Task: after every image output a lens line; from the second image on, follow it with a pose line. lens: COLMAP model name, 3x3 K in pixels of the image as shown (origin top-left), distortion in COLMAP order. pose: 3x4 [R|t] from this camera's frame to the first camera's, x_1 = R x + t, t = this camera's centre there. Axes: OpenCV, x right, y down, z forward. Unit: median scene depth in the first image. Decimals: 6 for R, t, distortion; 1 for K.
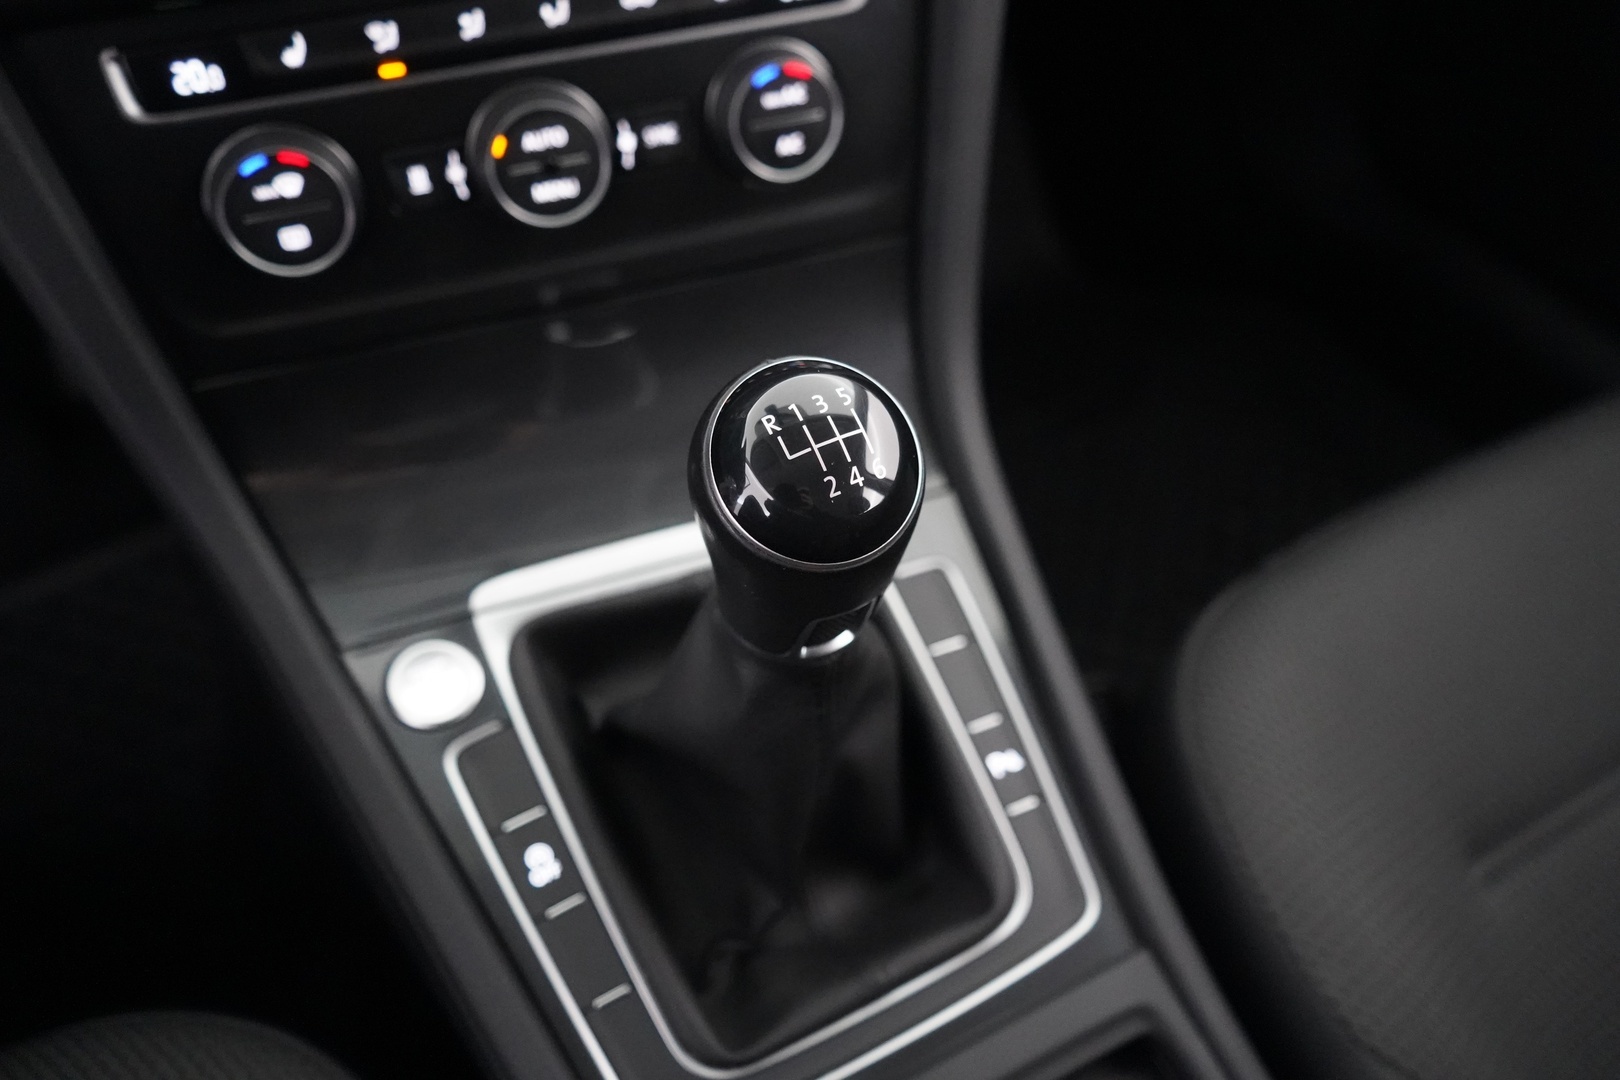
lens RADIAL K [[1305.7, 0, 821.3], [0, 1305.7, 534.5], [0, 0, 1]] dist [-0.012704, 0.010882]
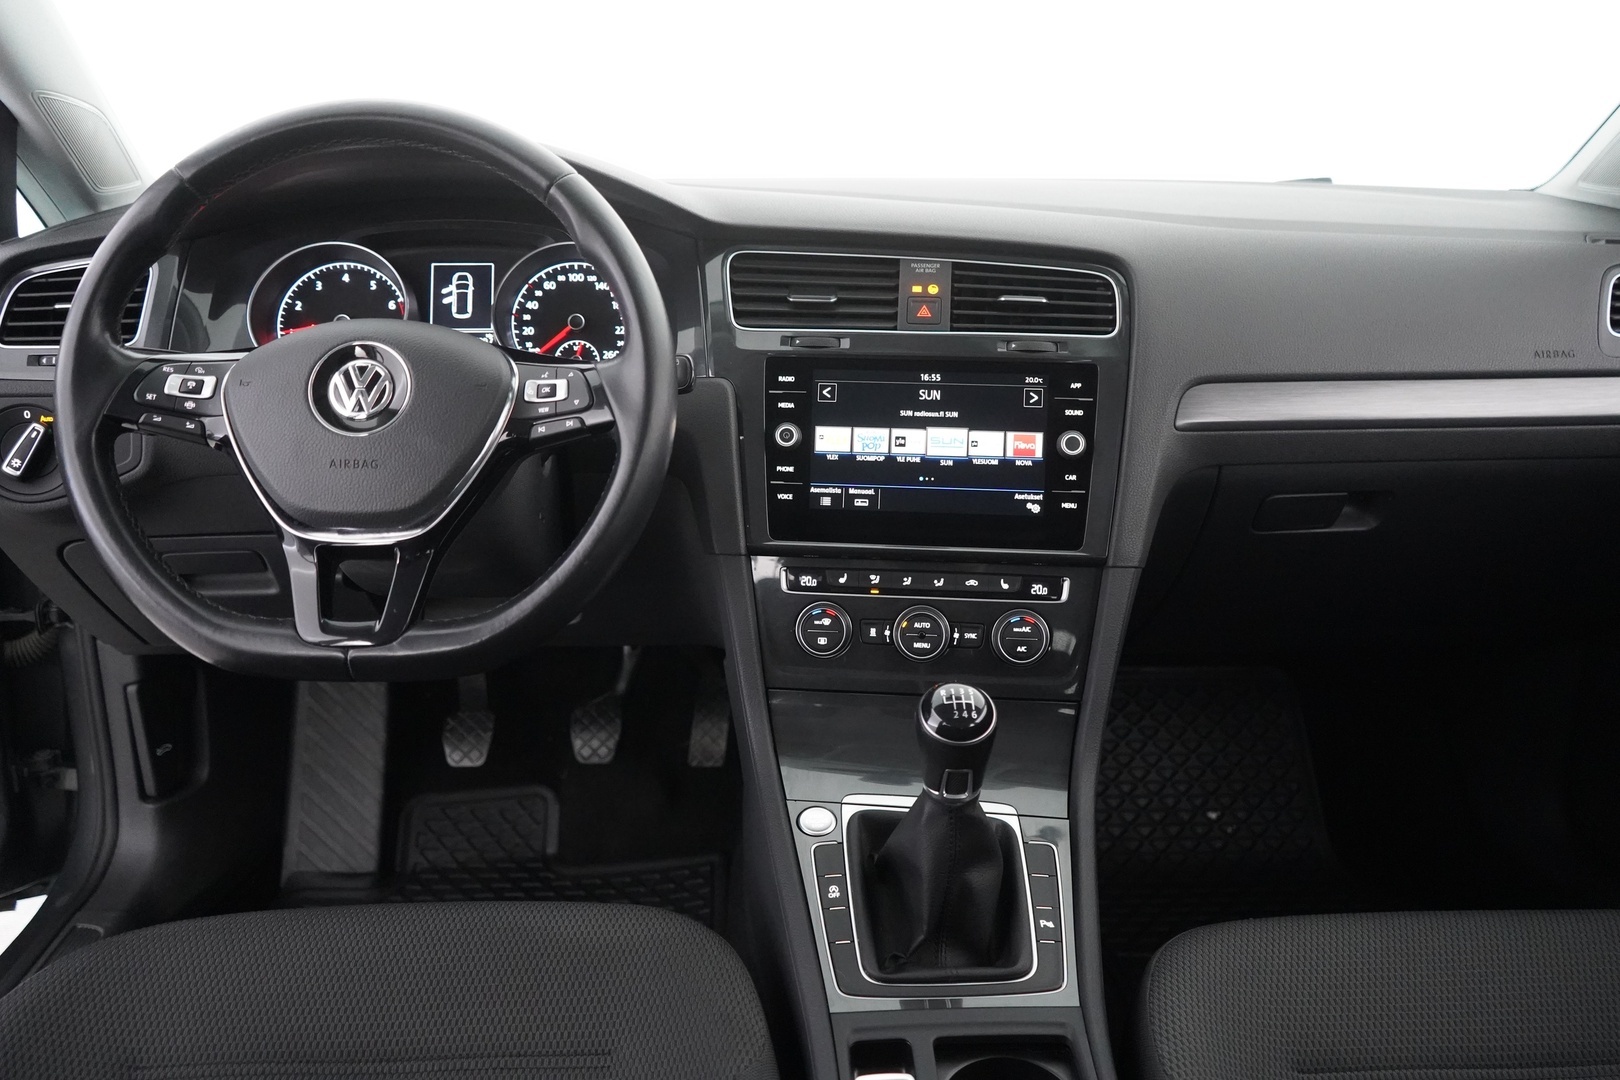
lens RADIAL K [[1305.7, 0, 814.5], [0, 1305.7, 536.2], [0, 0, 1]] dist [-0.012704, 0.010882]
pose [[0.899796, 0.129466, -0.416661, 0.646017], [-0.314366, 0.854586, -0.413348, 0.677046], [0.302558, 0.502913, 0.809653, -1.236024]]
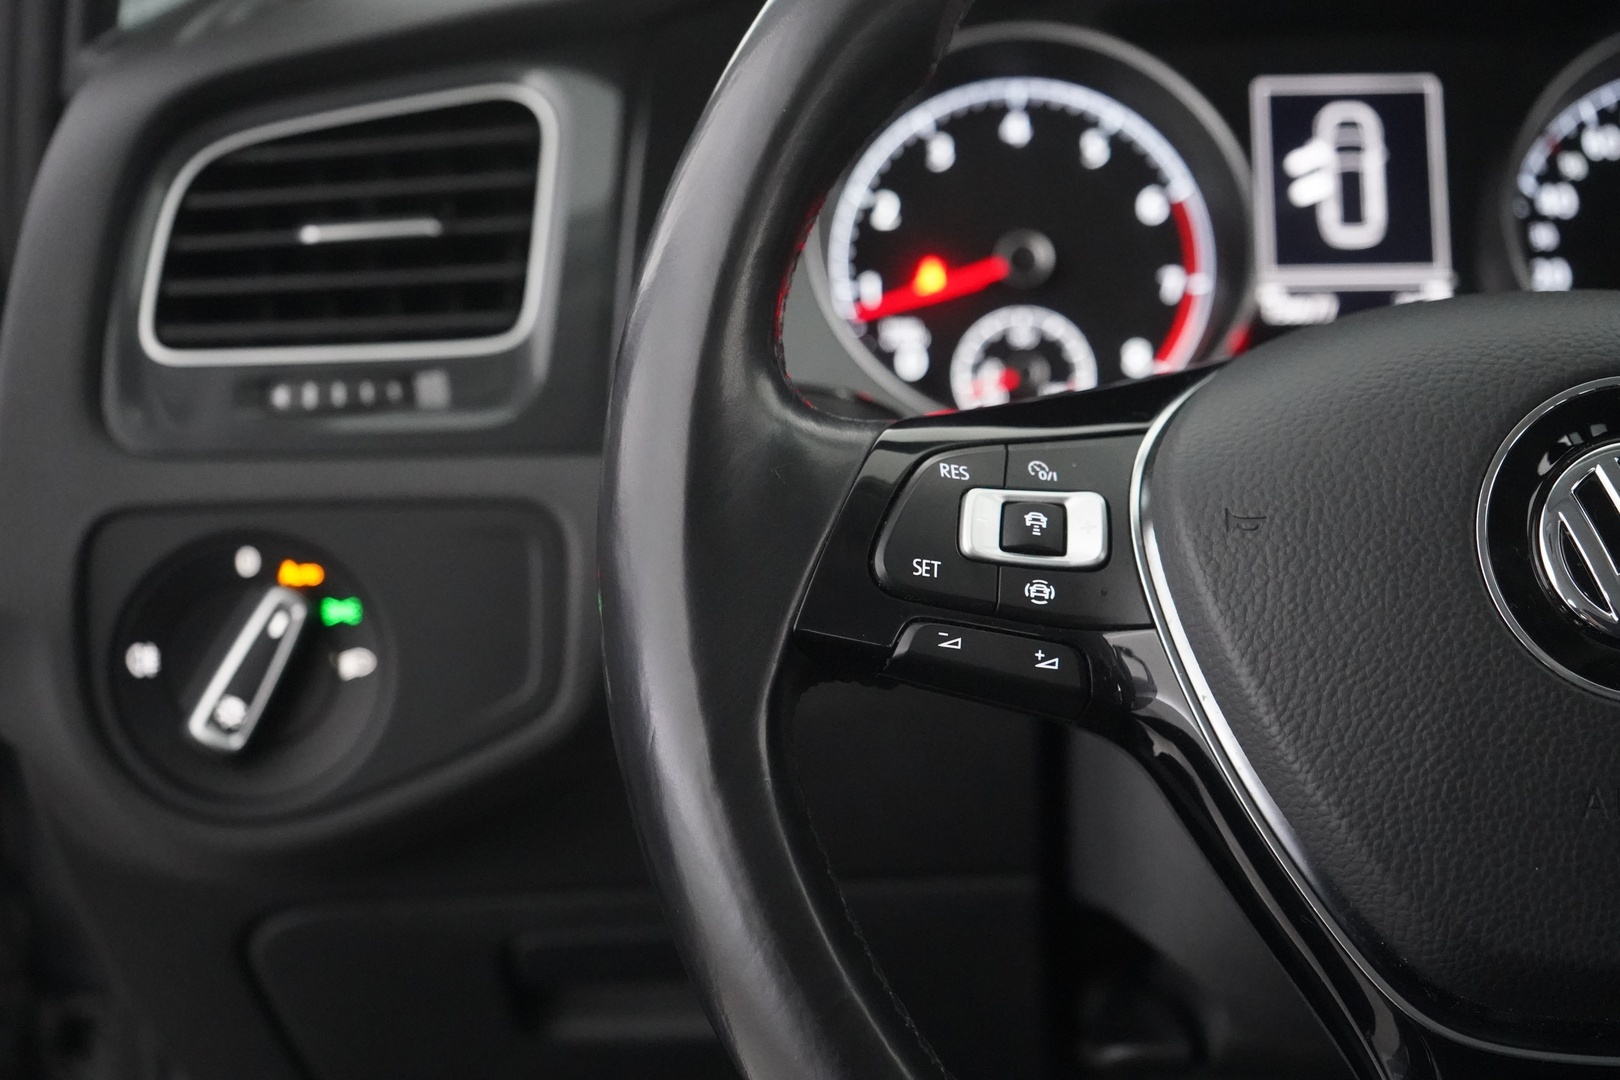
lens RADIAL K [[2736.2, 0, 810.1], [0, 2736.2, 524.9], [0, 0, 1]] dist [-0.012426, 0.000000]
pose [[0.874570, 0.116708, -0.470645, -0.658110], [-0.335277, 0.846745, -0.413053, 0.500858], [0.350310, 0.519040, 0.779667, -1.037041]]
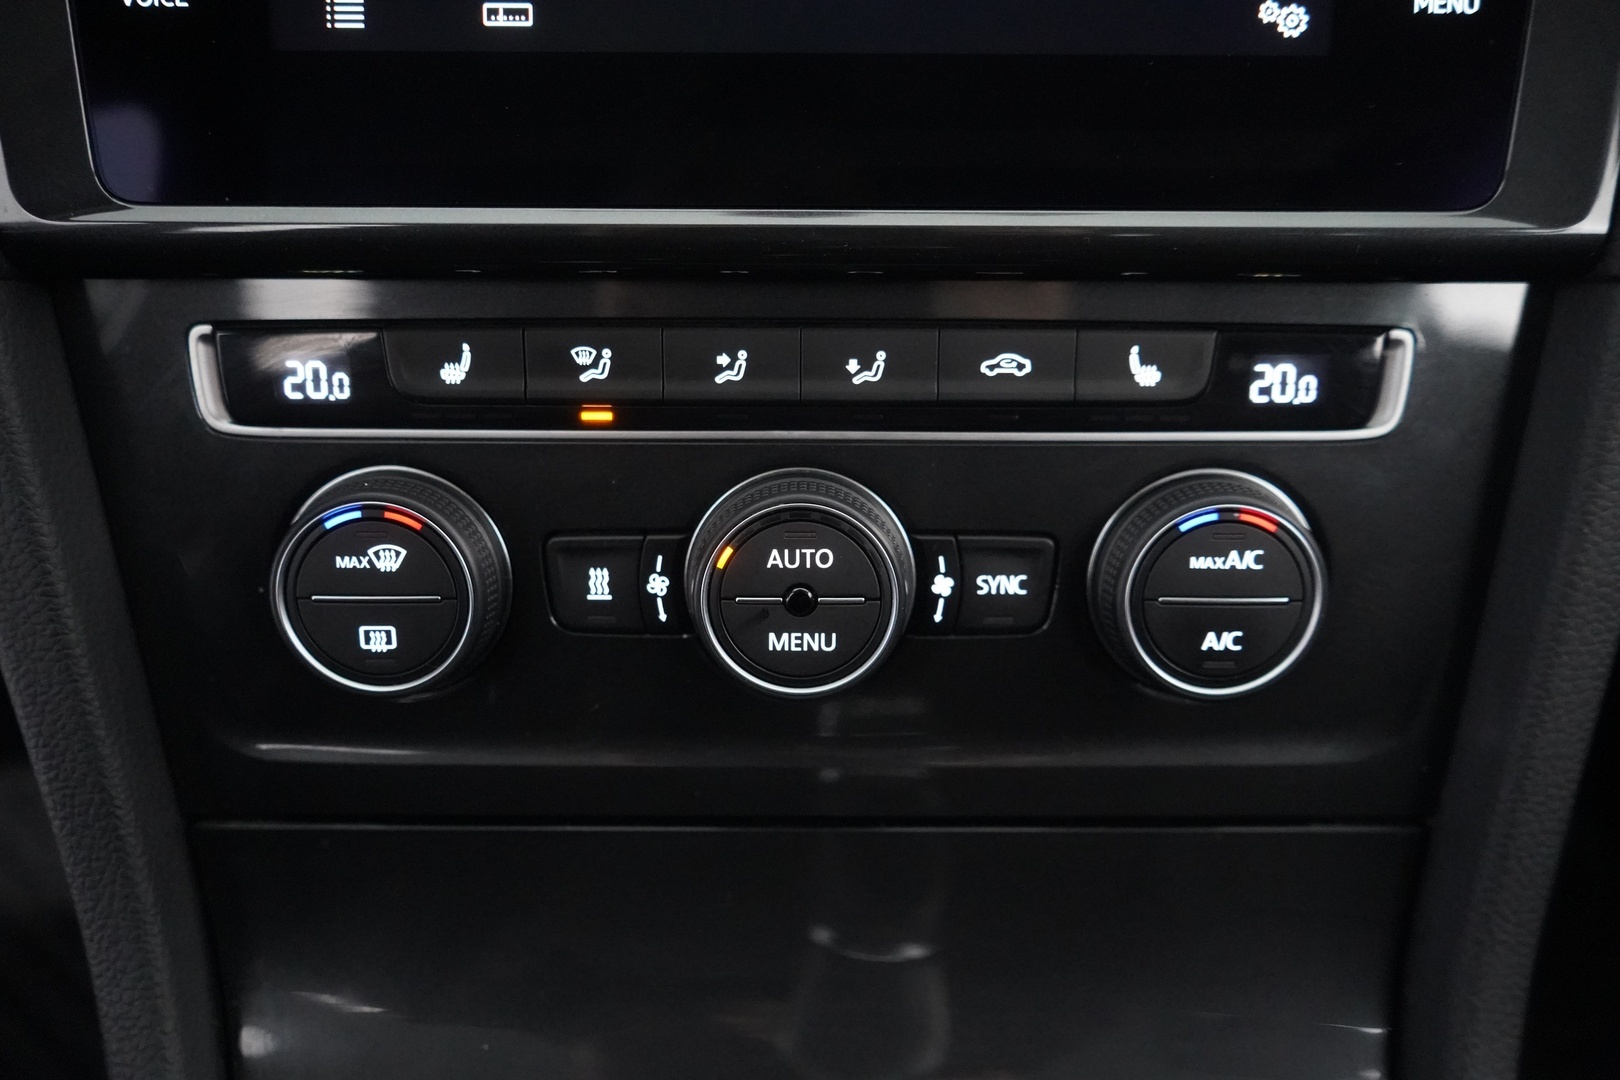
lens RADIAL K [[1305.7, 0, 808.7], [0, 1305.7, 532.2], [0, 0, 1]] dist [-0.012704, 0.010882]
pose [[0.934831, 0.167605, -0.313049, -0.023178], [-0.252847, 0.933178, -0.255435, -0.162218], [0.249319, 0.317942, 0.914742, 0.448459]]
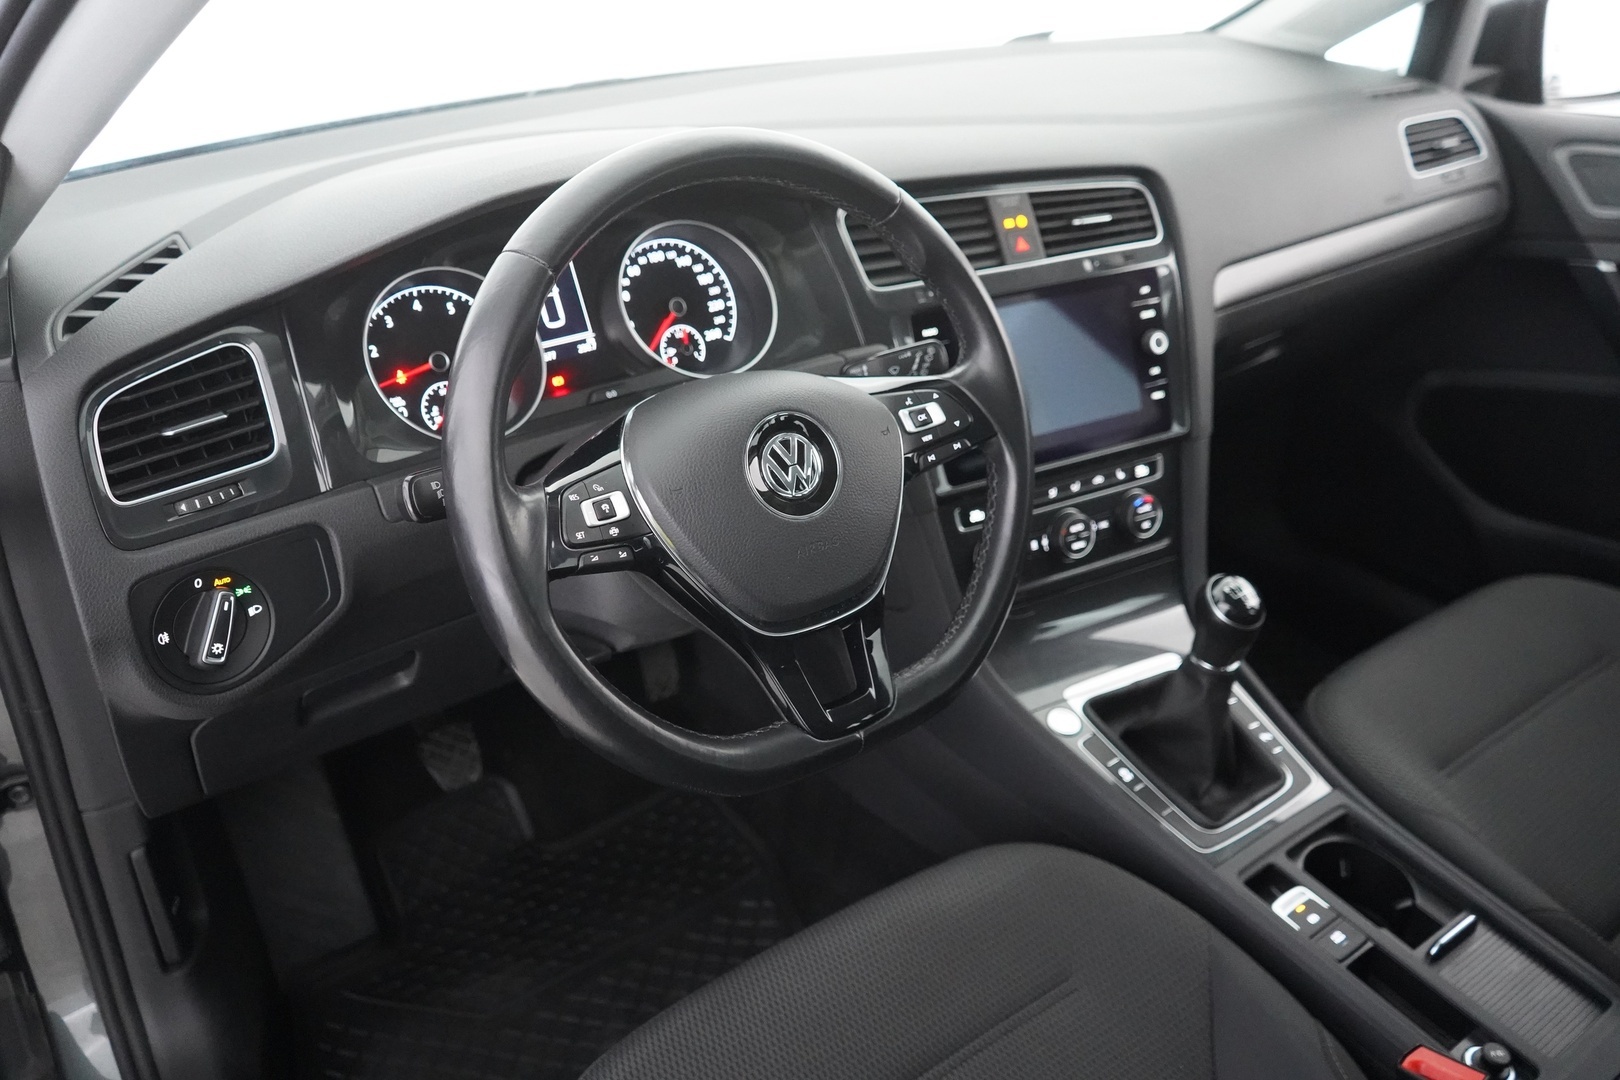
lens RADIAL K [[1305.7, 0, 814.2], [0, 1305.7, 536.5], [0, 0, 1]] dist [-0.012704, 0.010882]
pose [[0.990538, -0.077581, 0.113206, -1.117408], [0.108714, 0.947015, -0.302232, 0.525915], [-0.083760, 0.311679, 0.946488, -1.685125]]
